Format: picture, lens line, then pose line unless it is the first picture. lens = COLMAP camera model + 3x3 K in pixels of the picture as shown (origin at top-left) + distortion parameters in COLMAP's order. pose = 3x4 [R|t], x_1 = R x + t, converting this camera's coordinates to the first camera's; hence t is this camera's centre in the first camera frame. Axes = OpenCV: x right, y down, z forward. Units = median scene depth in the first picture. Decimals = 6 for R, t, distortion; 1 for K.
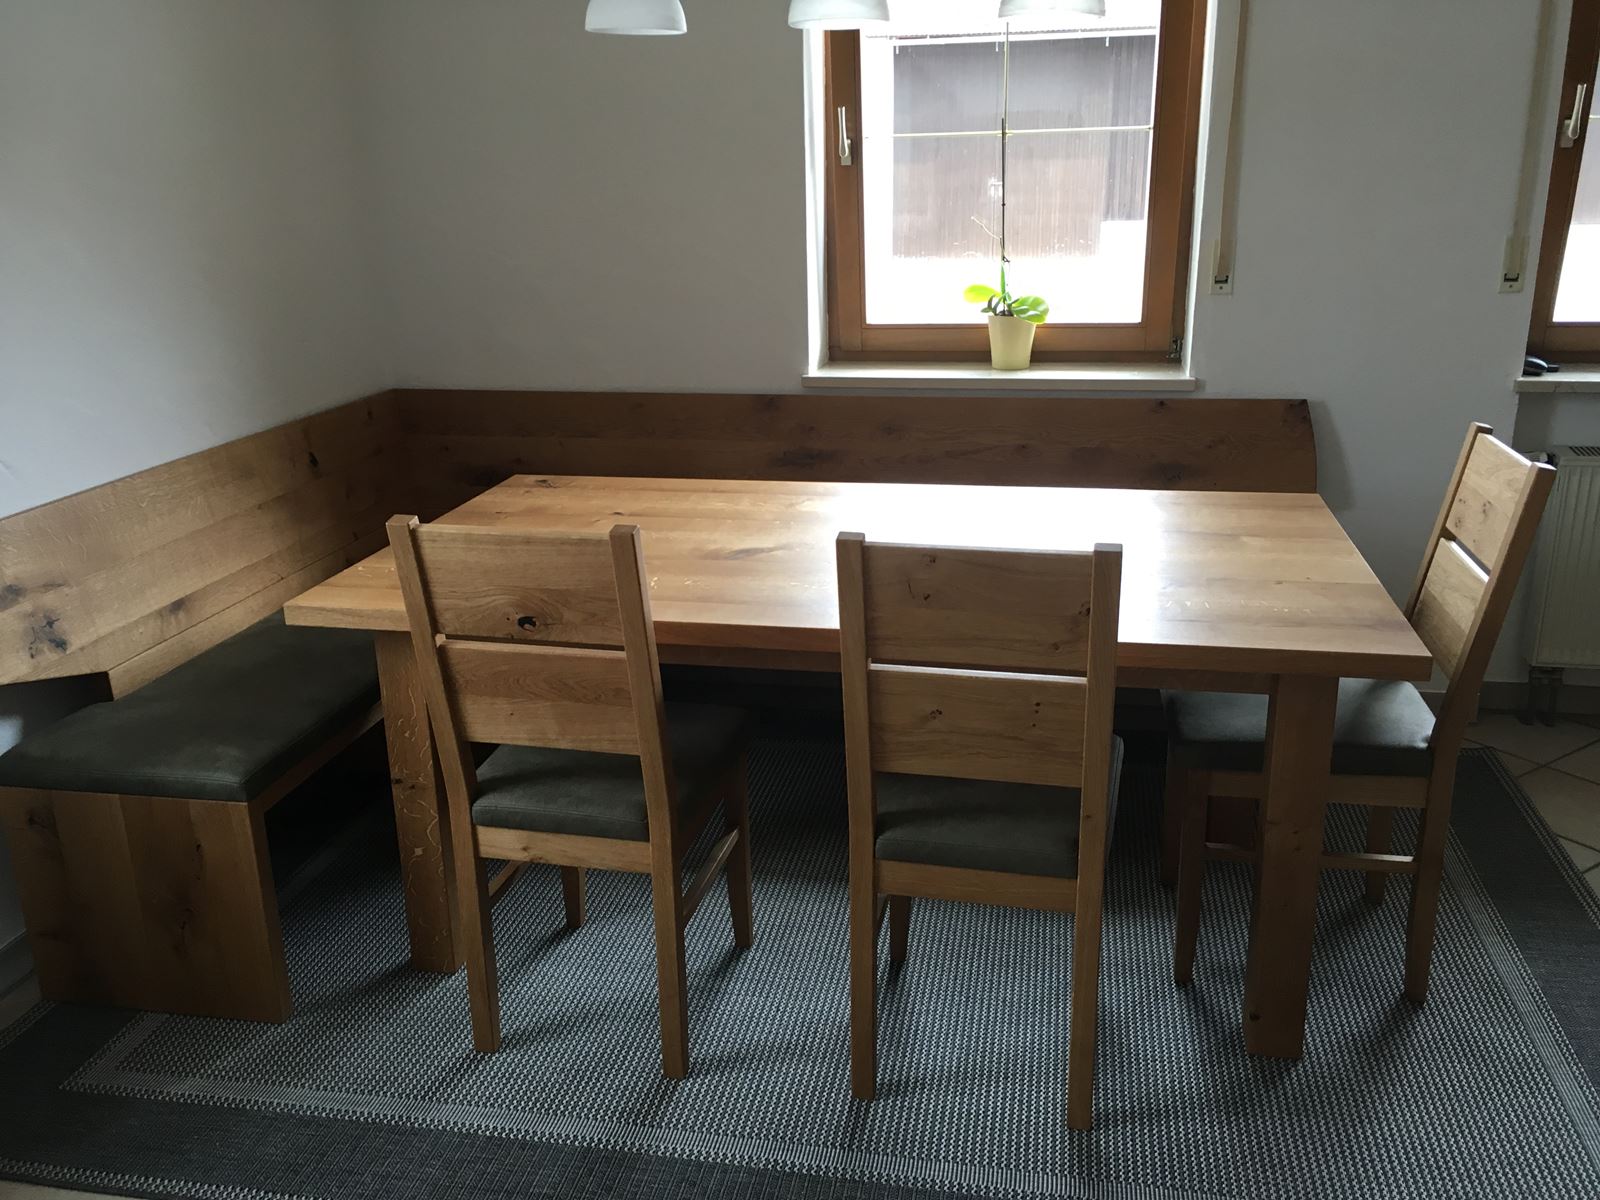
lens RADIAL K [[1366.1, 0, 797.8], [0, 1366.1, 593.4], [0, 0, 1]] dist [0.085825, -0.120716]
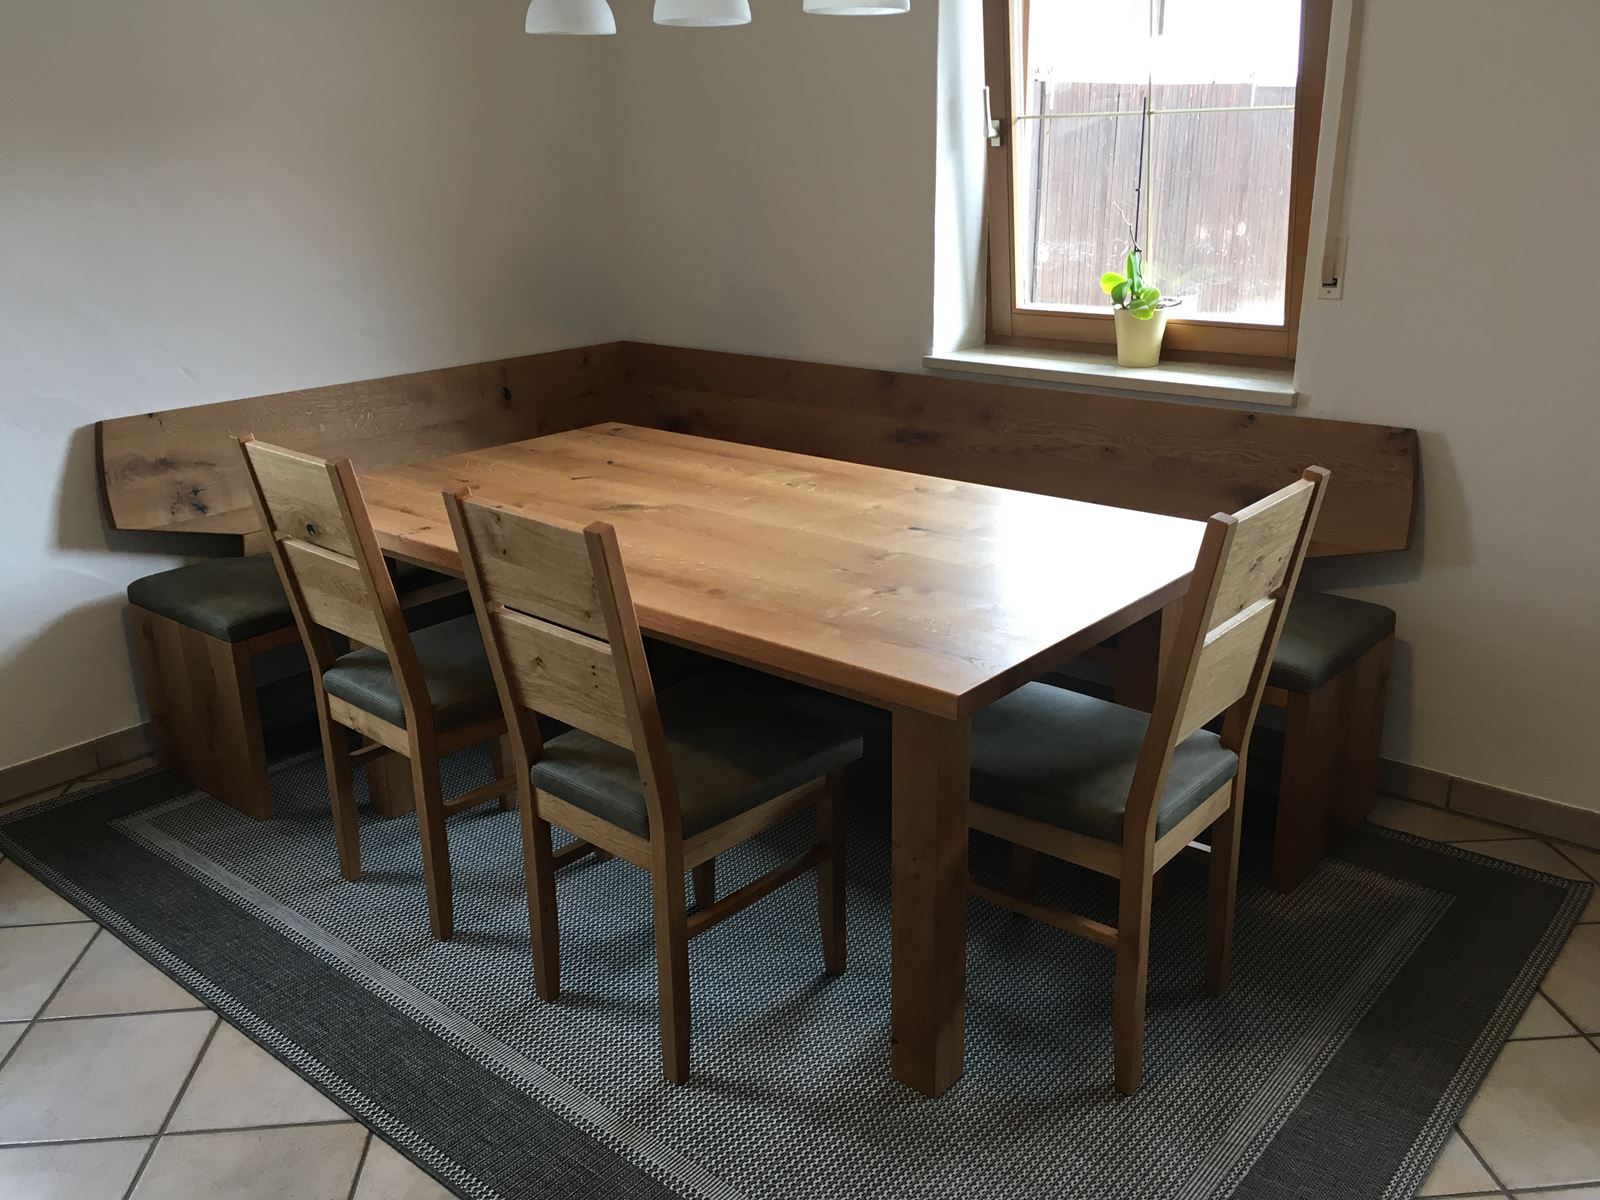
lens RADIAL K [[1366.1, 0, 797.8], [0, 1366.1, 593.4], [0, 0, 1]] dist [0.085825, -0.120716]
pose [[0.869788, 0.159271, -0.467013, 0.453991], [-0.147564, 0.987119, 0.061819, -0.037297], [0.470843, 0.015145, 0.882087, 0.070923]]
